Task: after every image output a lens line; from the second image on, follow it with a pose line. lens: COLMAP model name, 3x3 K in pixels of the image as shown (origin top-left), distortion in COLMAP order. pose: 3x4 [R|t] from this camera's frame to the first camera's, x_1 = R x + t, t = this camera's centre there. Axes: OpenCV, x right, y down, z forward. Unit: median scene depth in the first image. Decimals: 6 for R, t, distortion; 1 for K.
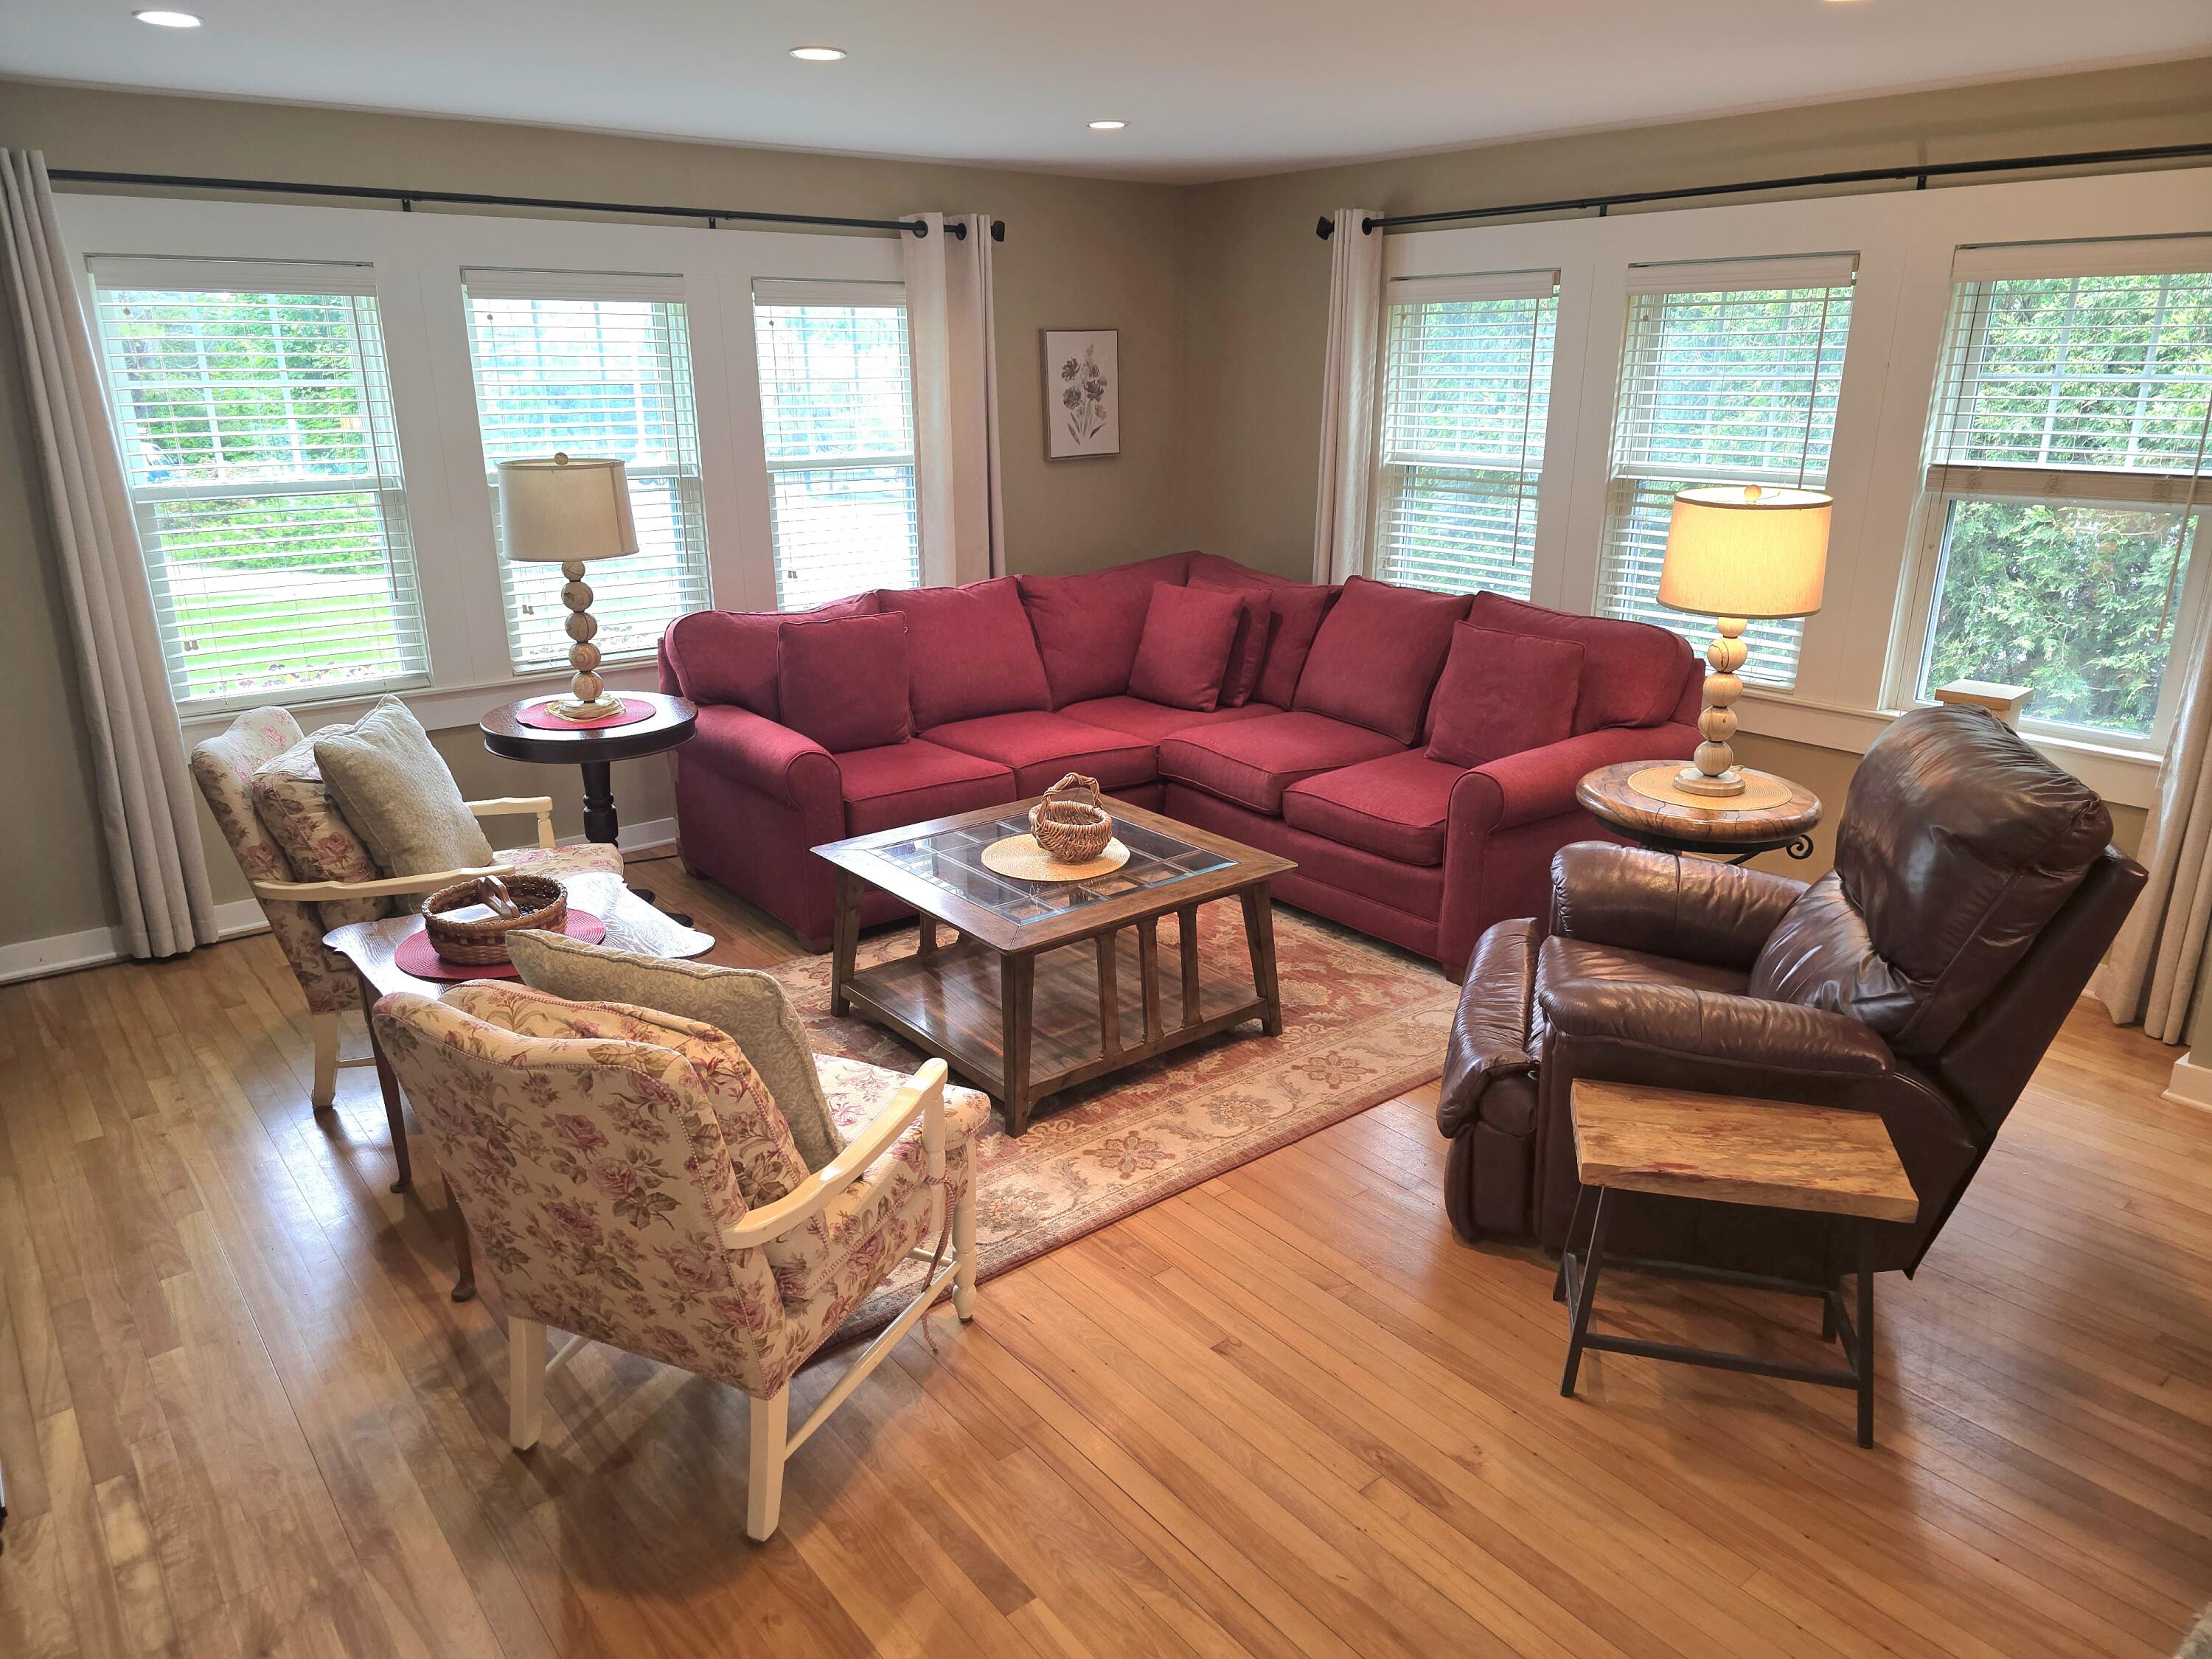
lens RADIAL K [[1490.9, 0, 1084.4], [0, 1490.9, 846.3], [0, 0, 1]] dist [0.044840, -0.044621]
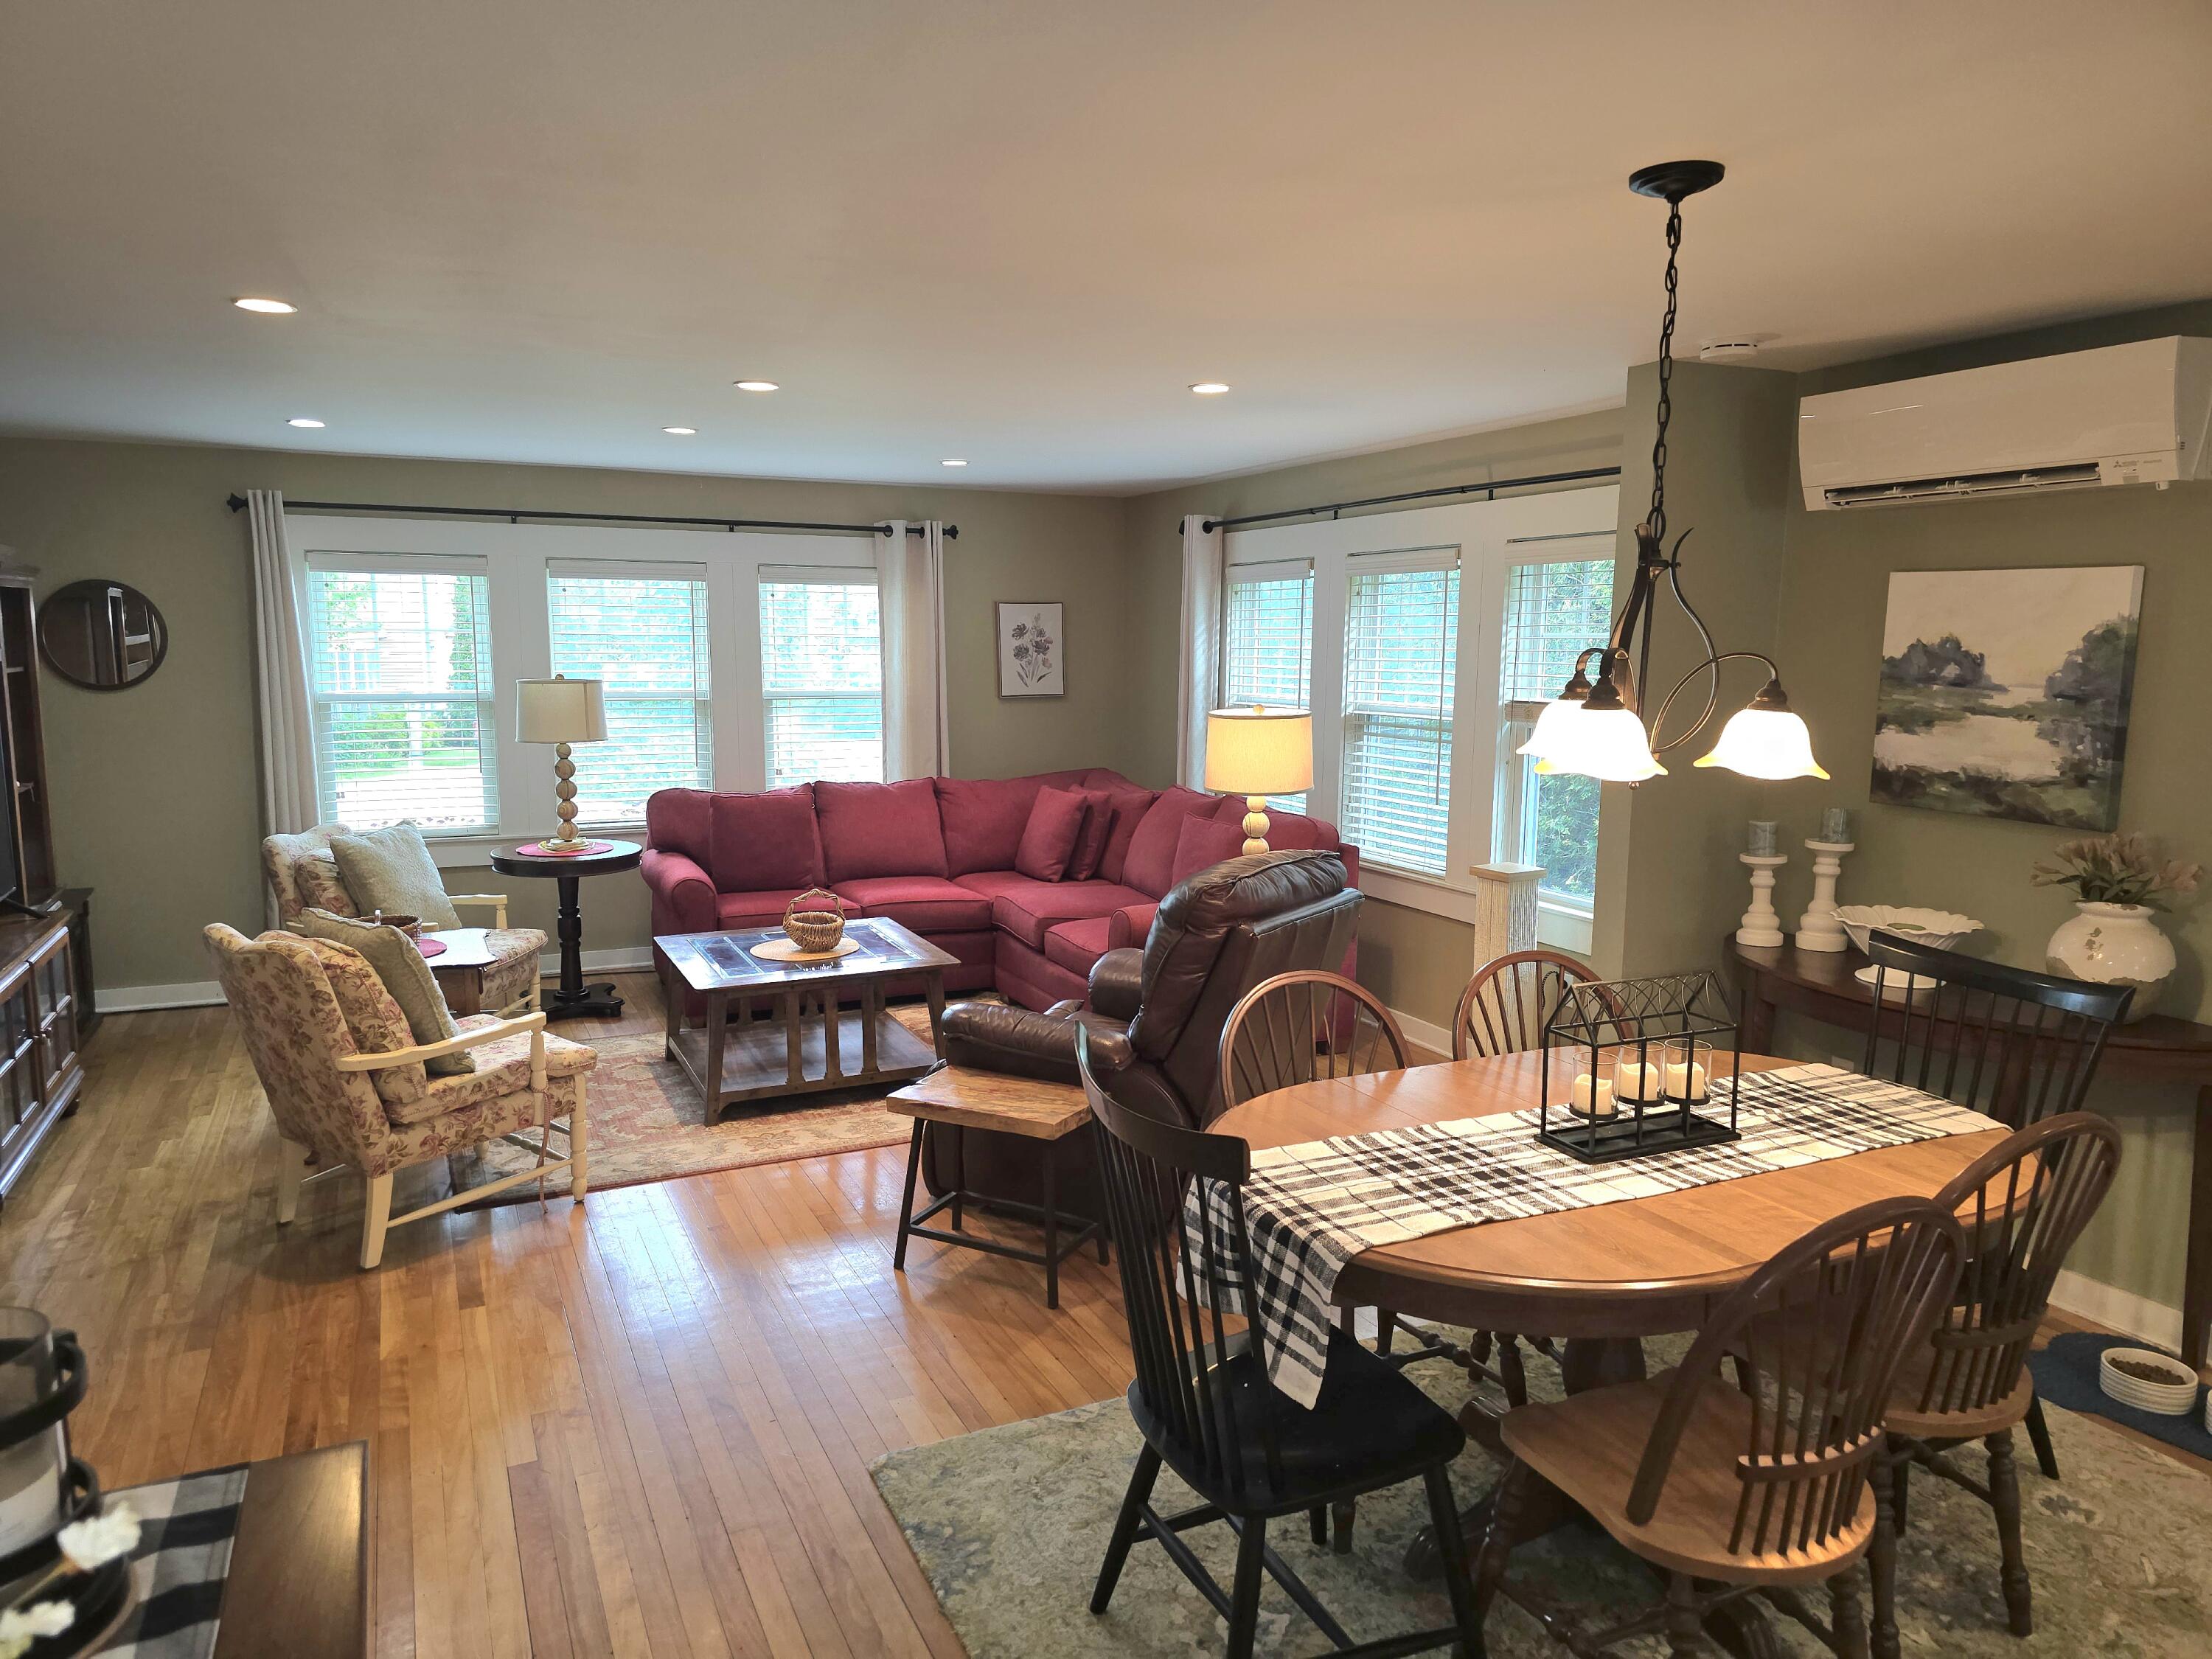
lens RADIAL K [[1490.9, 0, 1102.0], [0, 1490.9, 851.5], [0, 0, 1]] dist [0.044840, -0.044621]
pose [[0.972961, 0.041018, -0.227299, 0.464047], [-0.079979, 0.983053, -0.164953, 0.102752], [0.216681, 0.178672, 0.959753, -0.257960]]
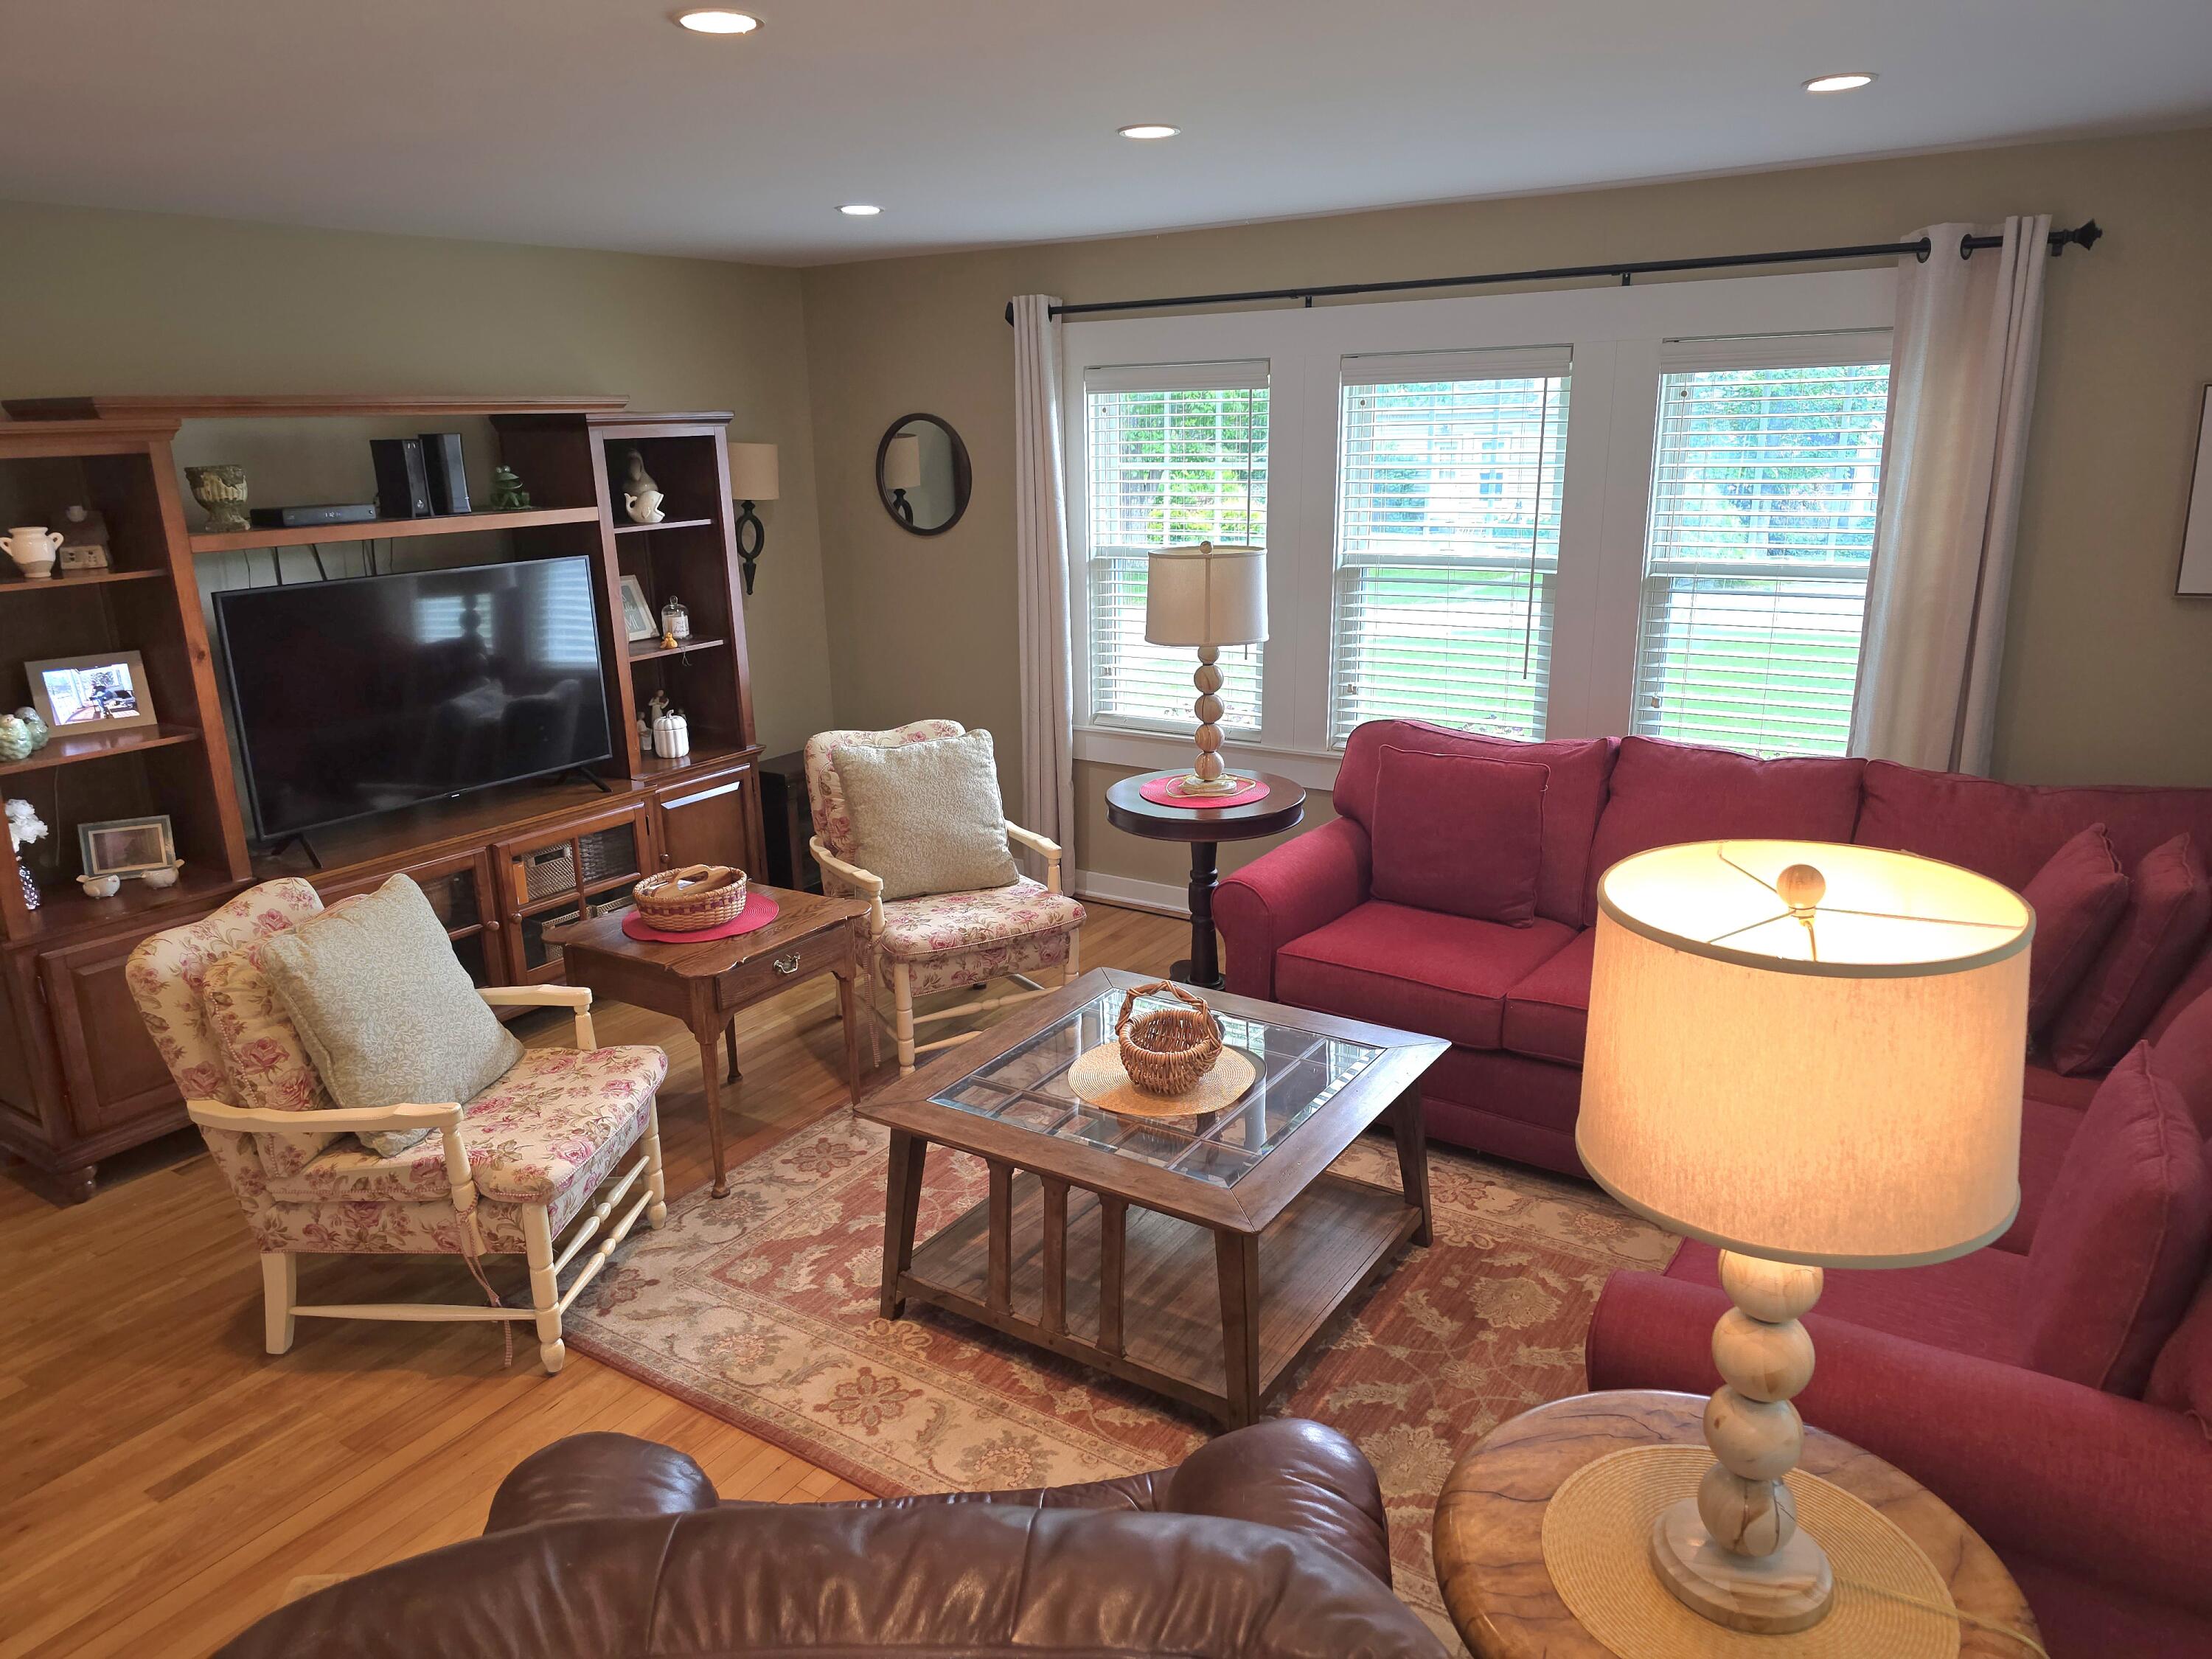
lens RADIAL K [[1490.9, 0, 1091.7], [0, 1490.9, 851.5], [0, 0, 1]] dist [0.044840, -0.044621]
pose [[0.304230, 0.258717, -0.916793, 0.541164], [-0.276757, 0.944906, 0.174811, -0.191119], [0.911510, 0.200546, 0.359070, 0.528503]]
